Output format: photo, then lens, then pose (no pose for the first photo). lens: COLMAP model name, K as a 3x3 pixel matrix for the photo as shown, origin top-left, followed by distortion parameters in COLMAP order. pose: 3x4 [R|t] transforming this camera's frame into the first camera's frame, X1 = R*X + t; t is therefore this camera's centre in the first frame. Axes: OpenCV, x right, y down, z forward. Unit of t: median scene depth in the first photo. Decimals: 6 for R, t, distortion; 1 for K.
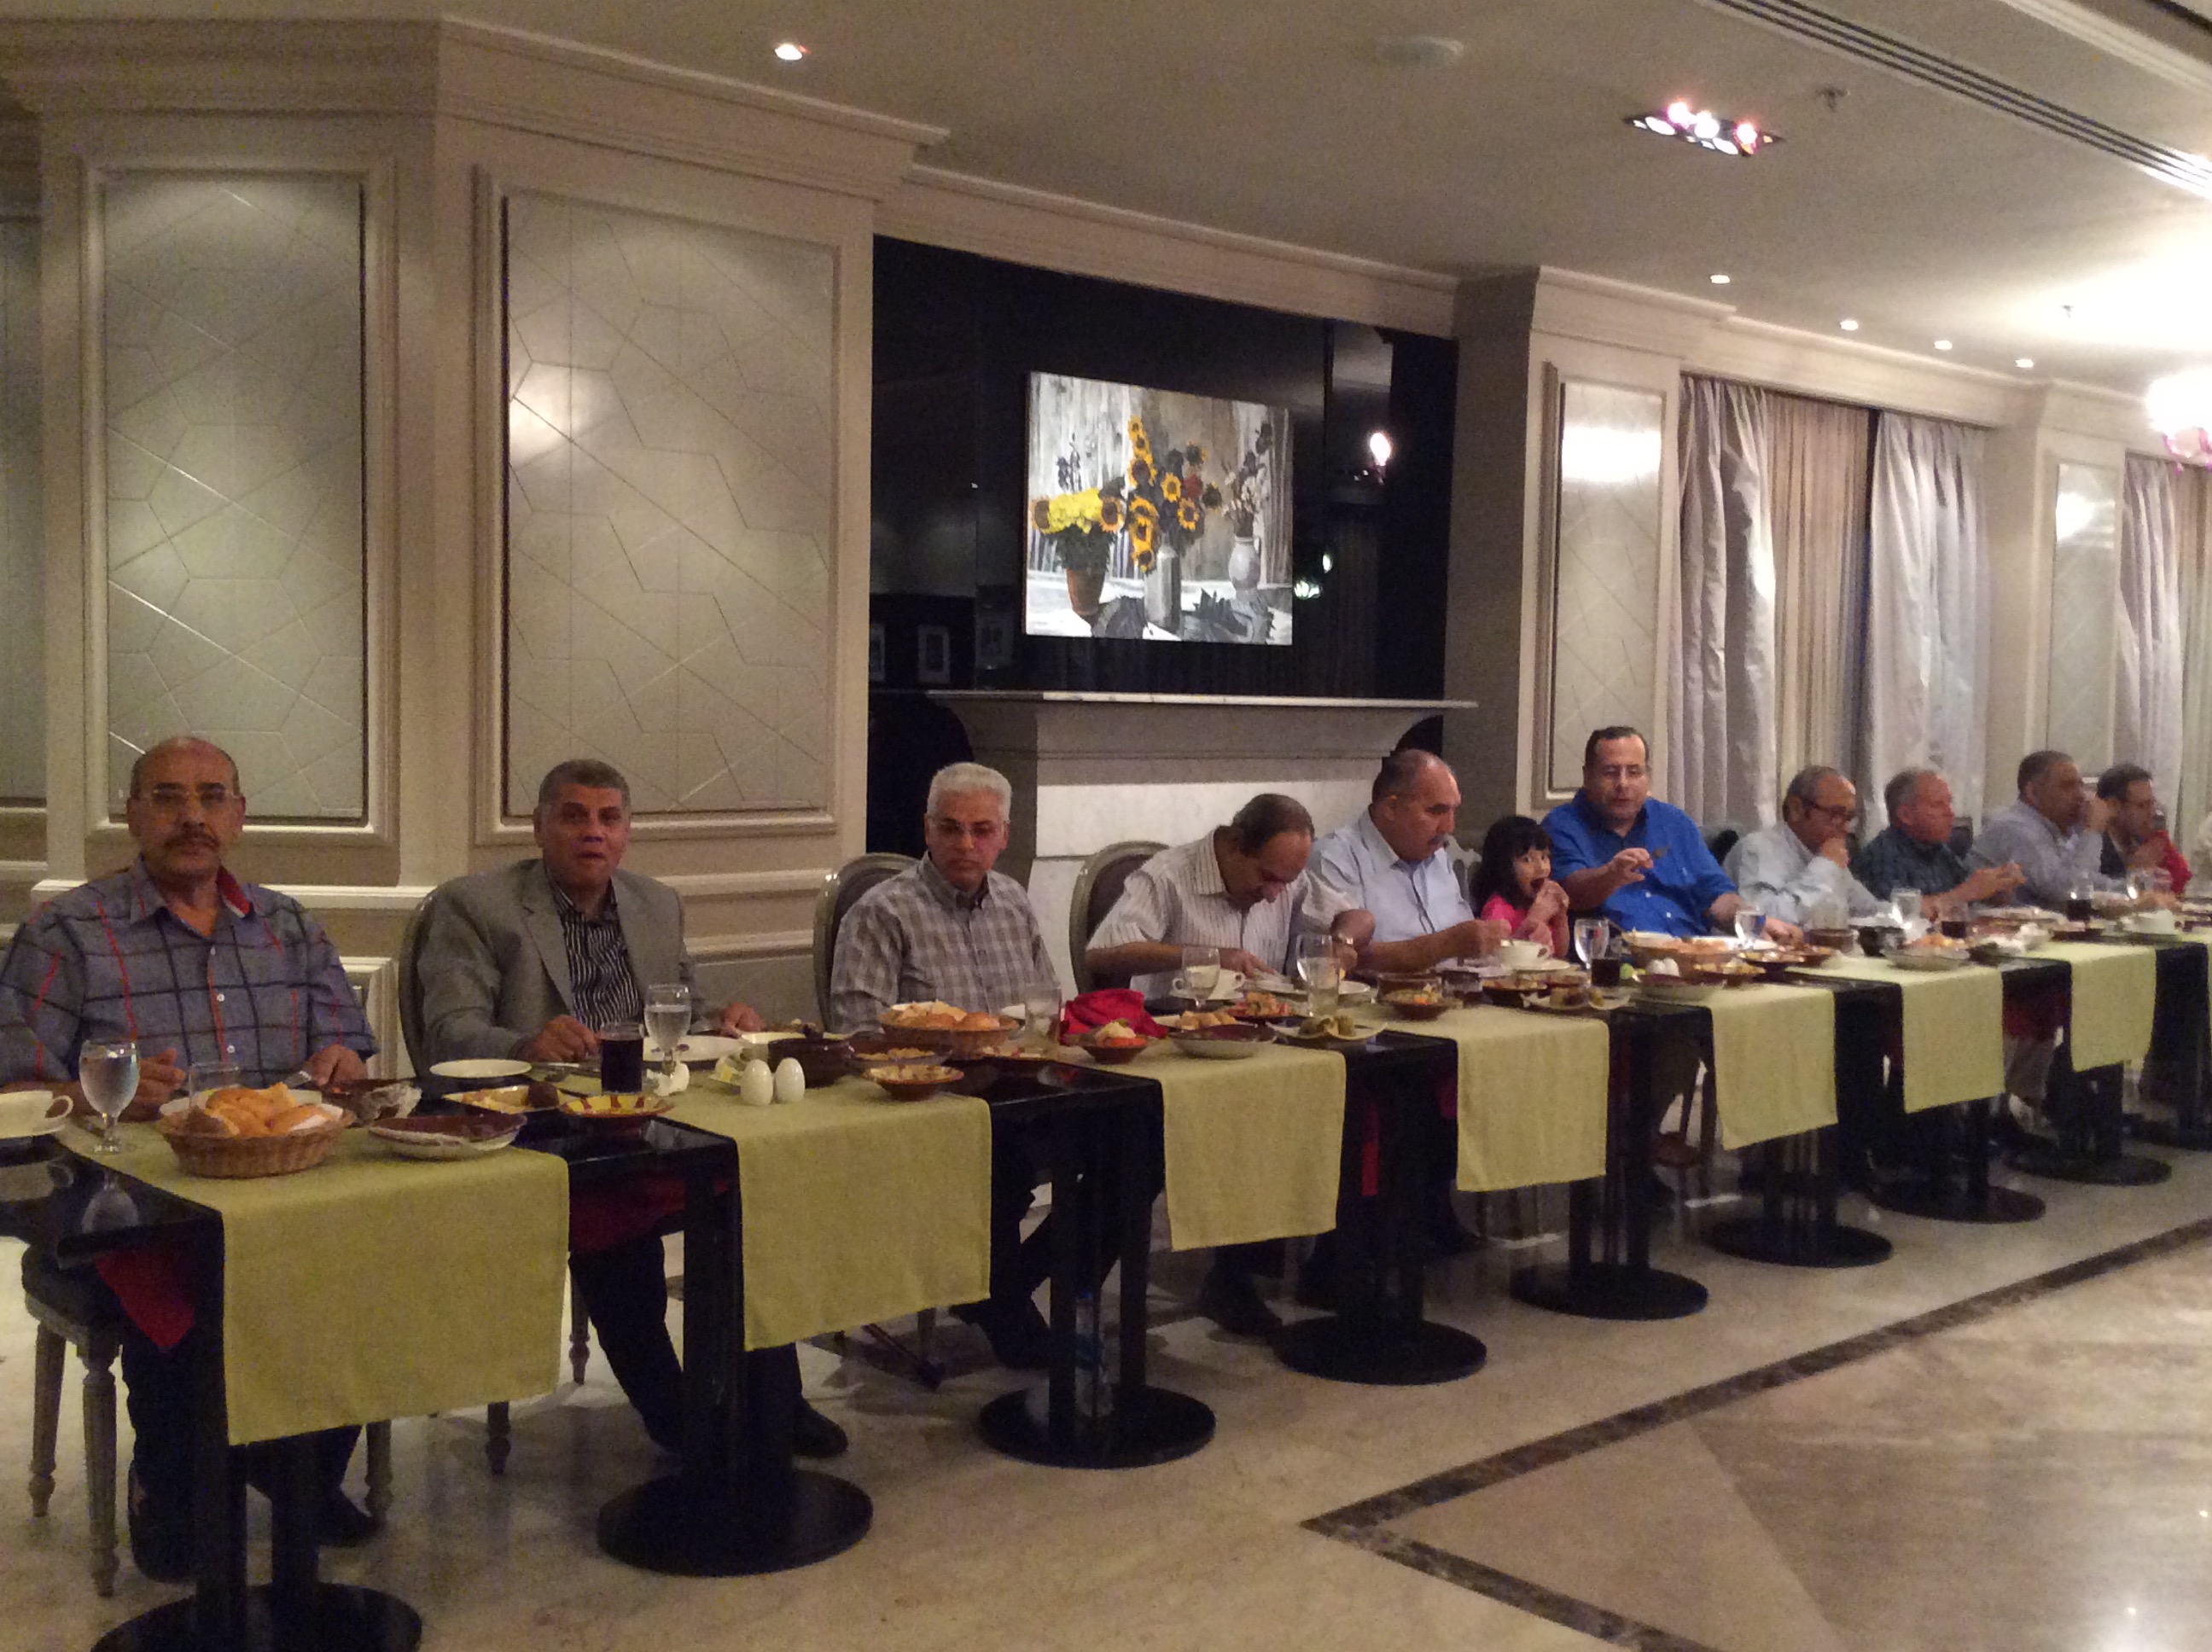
lens RADIAL K [[2214.5, 0, 1106.0], [0, 2214.5, 826.0], [0, 0, 1]] dist [0.005093, 0.015515]
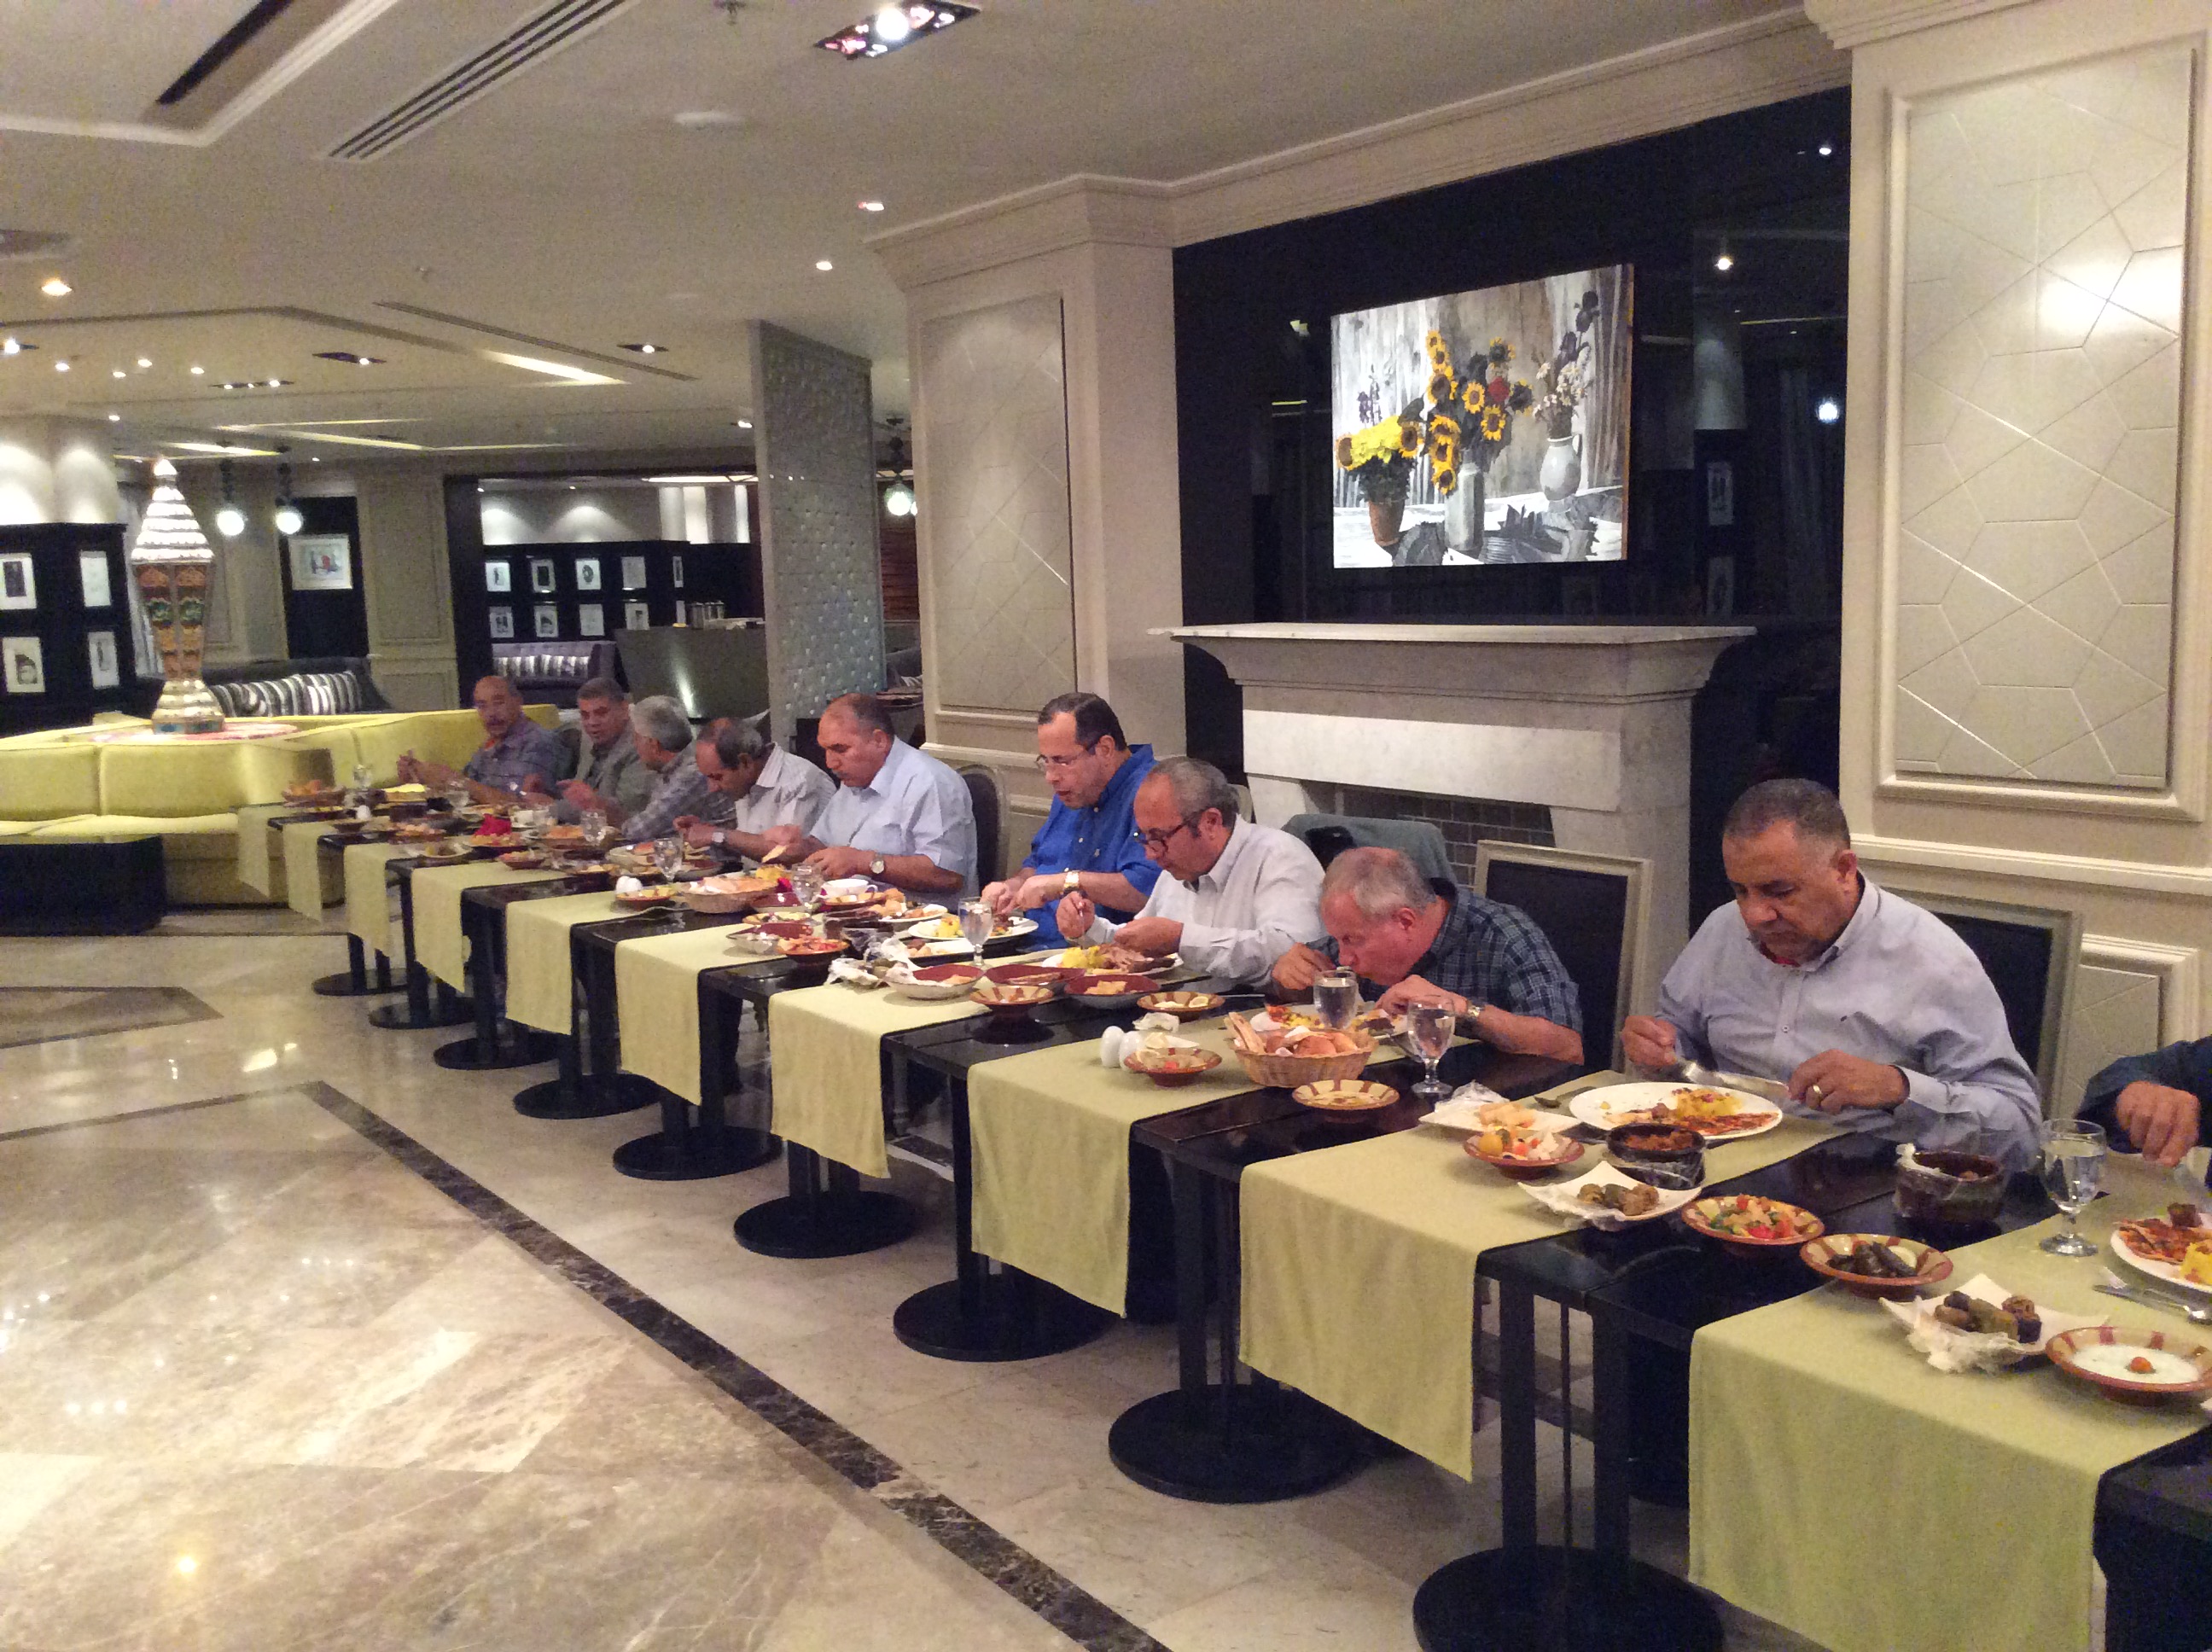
lens RADIAL K [[2028.8, 0, 1106.0], [0, 2028.8, 826.0], [0, 0, 1]] dist [0.136926, -0.261058]
pose [[-0.107331, 0.118211, -0.987171, 0.914649], [-0.023712, 0.992320, 0.121405, -0.076524], [0.993940, 0.036439, -0.103704, 0.952609]]
